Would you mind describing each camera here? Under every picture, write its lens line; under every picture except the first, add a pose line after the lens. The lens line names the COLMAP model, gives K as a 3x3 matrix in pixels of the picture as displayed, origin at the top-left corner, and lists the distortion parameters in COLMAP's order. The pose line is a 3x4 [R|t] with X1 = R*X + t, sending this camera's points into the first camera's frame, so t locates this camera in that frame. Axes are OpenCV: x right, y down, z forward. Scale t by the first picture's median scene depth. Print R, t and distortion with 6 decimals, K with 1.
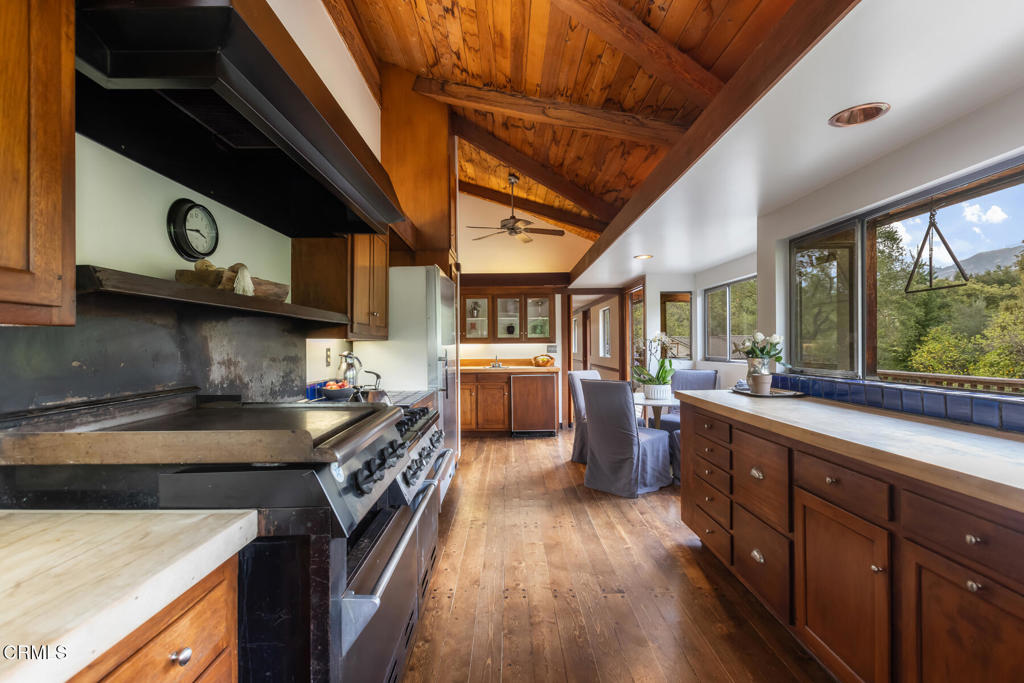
lens RADIAL K [[454.7, 0, 512.0], [0, 454.7, 341.5], [0, 0, 1]] dist [0.002589, -0.000311]
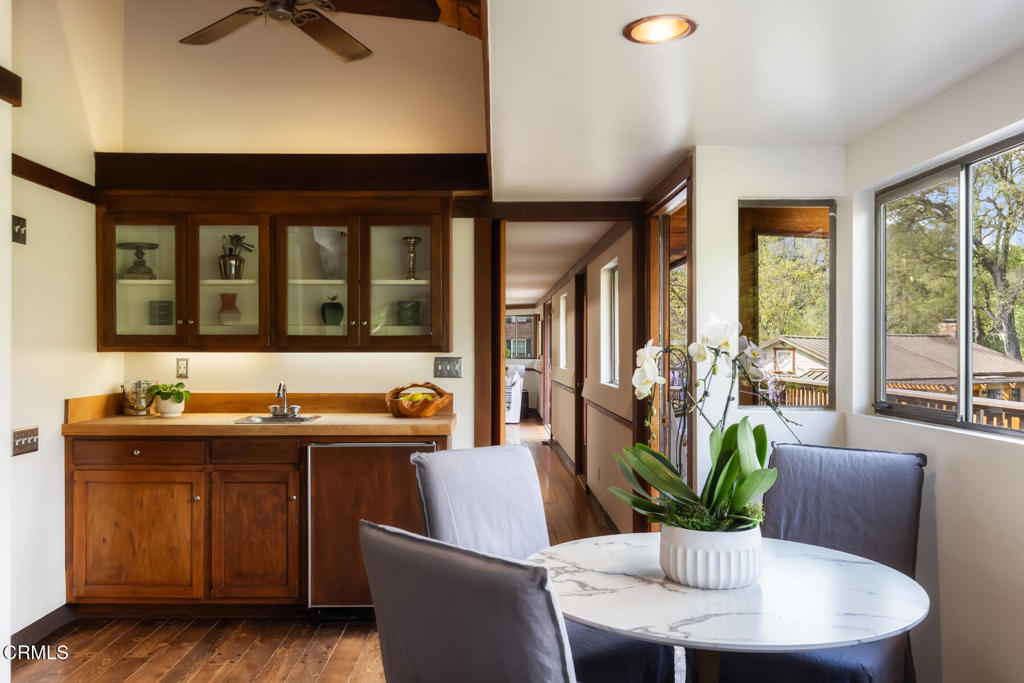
lens RADIAL K [[785.6, 0, 509.7], [0, 785.6, 345.1], [0, 0, 1]] dist [0.016855, 0.000867]
pose [[0.999947, 0.007721, 0.006867, 0.143929], [-0.007750, 0.999961, 0.004208, -0.004549], [-0.006835, -0.004261, 0.999968, 0.395385]]
